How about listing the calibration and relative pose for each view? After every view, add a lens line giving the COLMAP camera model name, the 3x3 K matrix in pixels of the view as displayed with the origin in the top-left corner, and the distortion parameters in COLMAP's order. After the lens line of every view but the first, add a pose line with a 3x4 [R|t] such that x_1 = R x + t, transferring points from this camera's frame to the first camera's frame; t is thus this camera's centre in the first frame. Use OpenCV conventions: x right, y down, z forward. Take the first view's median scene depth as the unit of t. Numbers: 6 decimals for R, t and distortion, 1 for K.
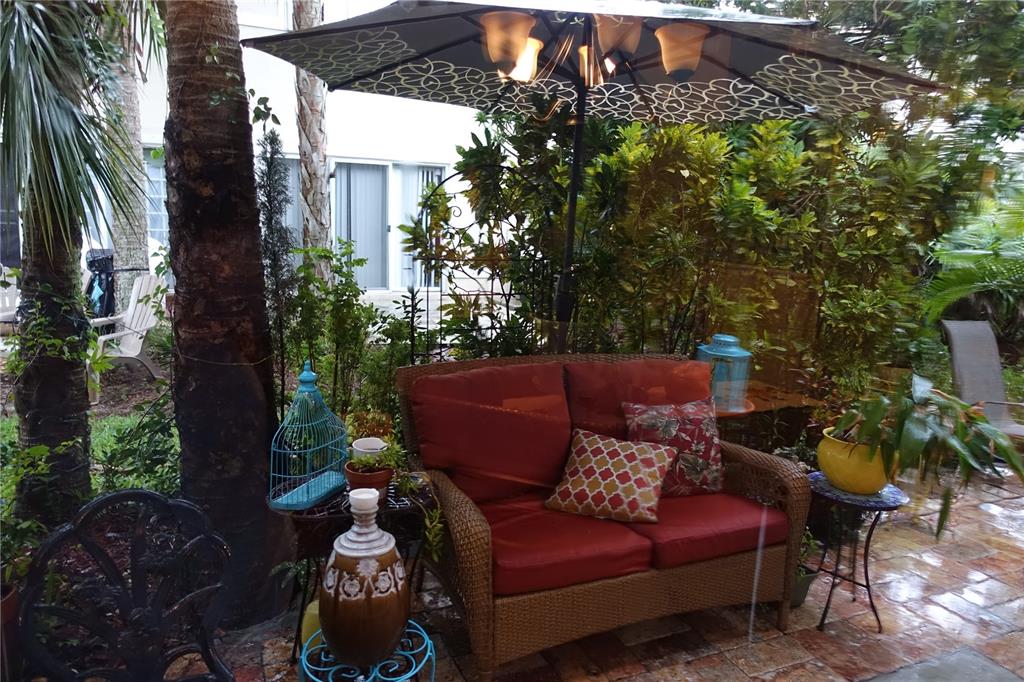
lens RADIAL K [[709.3, 0, 515.3], [0, 709.3, 353.1], [0, 0, 1]] dist [-0.001333, -0.001014]
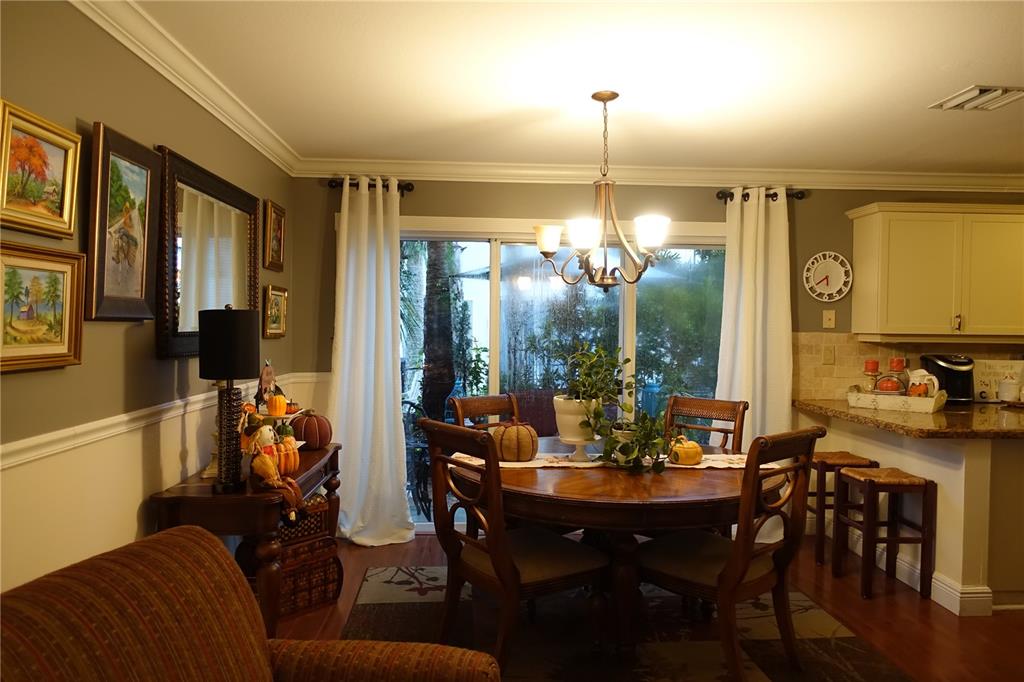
lens RADIAL K [[709.3, 0, 515.3], [0, 709.3, 353.1], [0, 0, 1]] dist [-0.001333, -0.001014]
pose [[0.937809, -0.017421, -0.346713, 0.662664], [-0.041497, 0.985953, -0.161786, 0.256067], [0.344662, 0.166112, 0.923913, -1.180292]]
